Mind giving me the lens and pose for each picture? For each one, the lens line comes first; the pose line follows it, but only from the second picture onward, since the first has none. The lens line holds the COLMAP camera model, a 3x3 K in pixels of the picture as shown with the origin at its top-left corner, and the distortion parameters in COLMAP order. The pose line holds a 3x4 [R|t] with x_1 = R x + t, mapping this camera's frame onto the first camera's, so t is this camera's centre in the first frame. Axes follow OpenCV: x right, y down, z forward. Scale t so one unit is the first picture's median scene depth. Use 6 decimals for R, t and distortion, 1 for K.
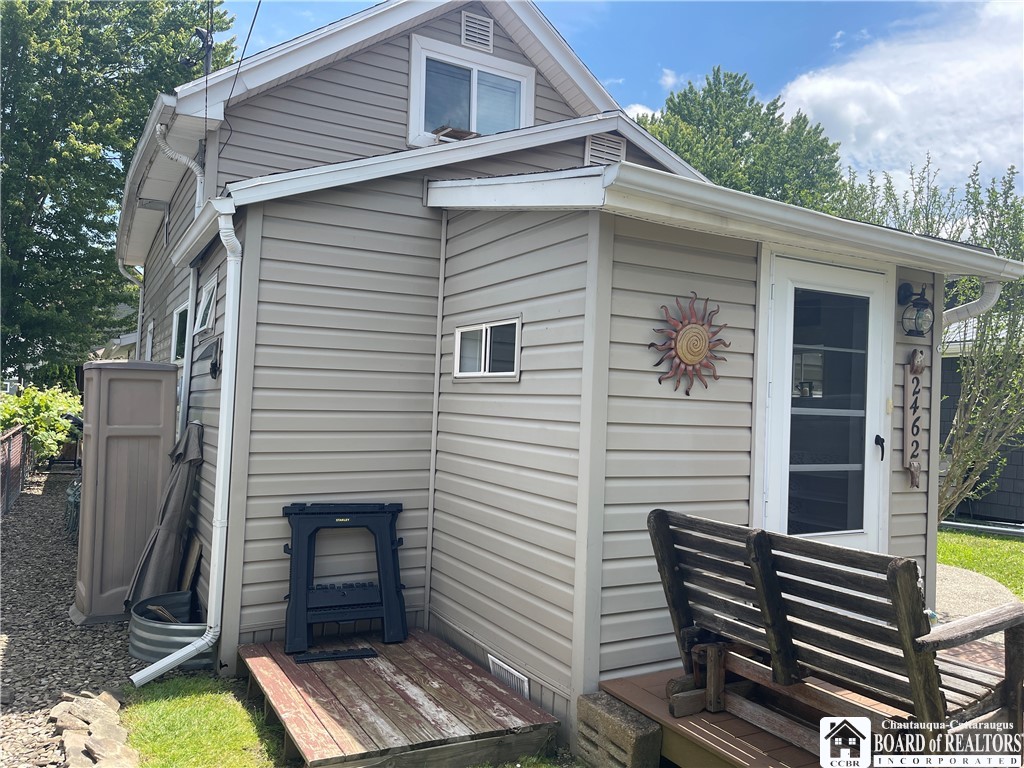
lens RADIAL K [[772.1, 0, 510.1], [0, 772.1, 385.4], [0, 0, 1]] dist [0.065373, -0.082010]
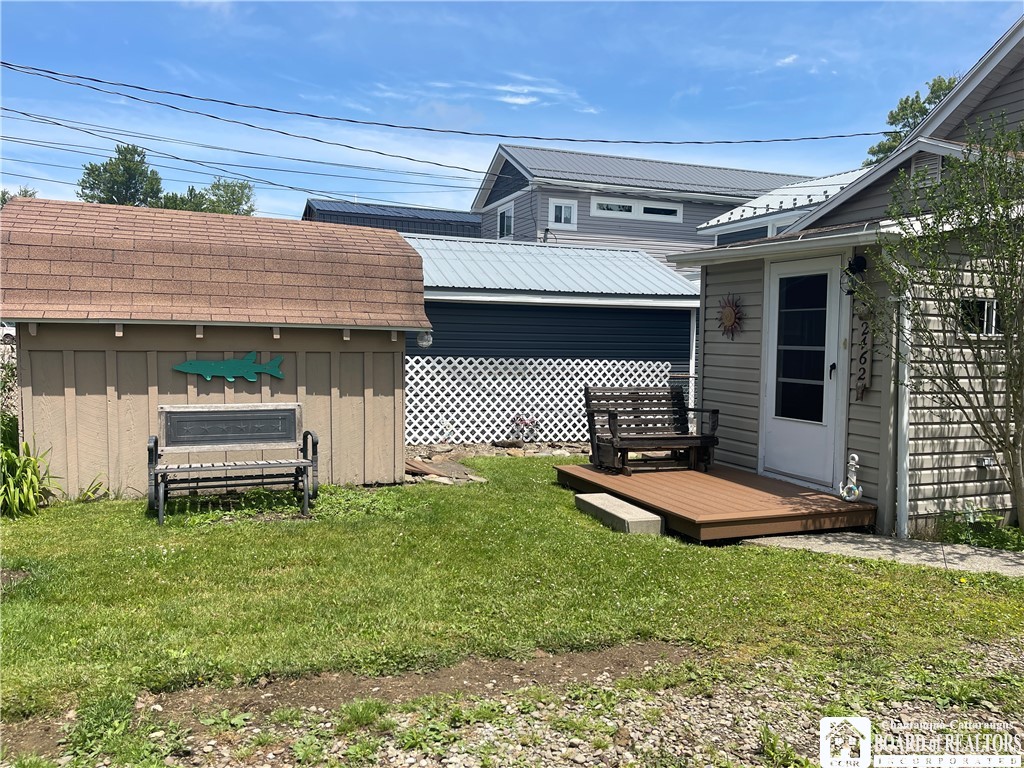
lens RADIAL K [[772.1, 0, 510.7], [0, 772.1, 382.5], [0, 0, 1]] dist [0.065373, -0.082010]
pose [[-0.130307, 0.026033, -0.991132, 2.211247], [0.006155, 0.999657, 0.025448, 0.063698], [0.991455, -0.002784, -0.130422, 0.617610]]
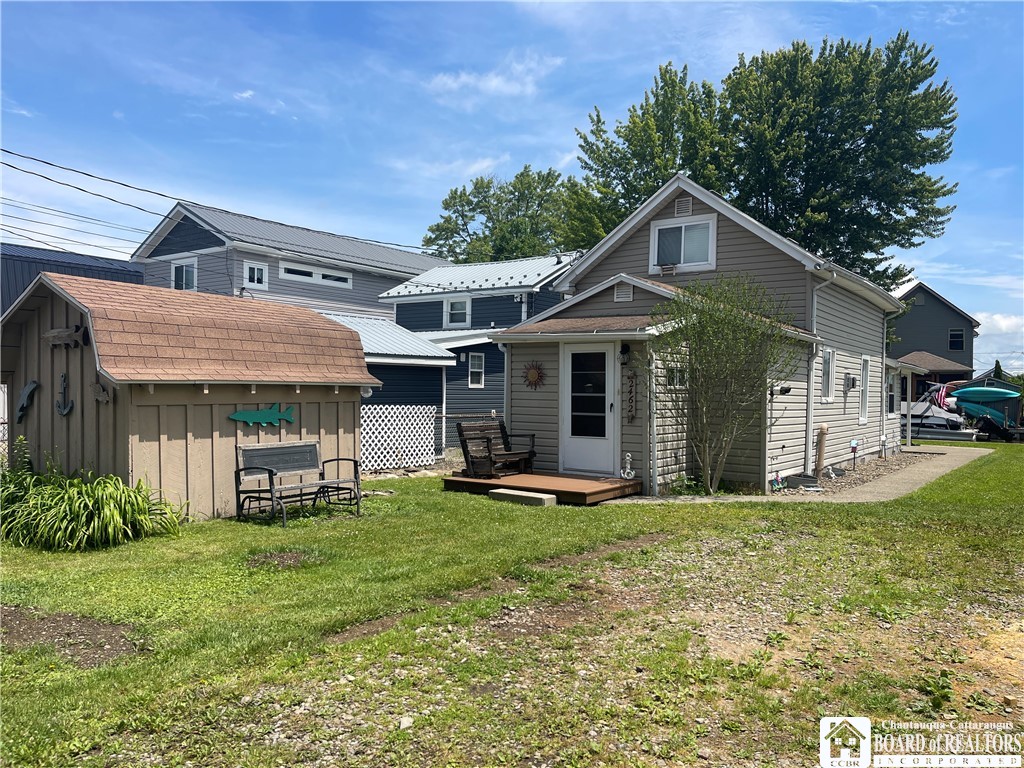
lens RADIAL K [[772.1, 0, 515.6], [0, 772.1, 388.1], [0, 0, 1]] dist [0.065373, -0.082010]
pose [[0.444379, -0.027551, -0.895415, 2.903413], [0.029543, 0.999434, -0.016090, 0.049038], [0.895352, -0.019303, 0.444942, -0.509702]]
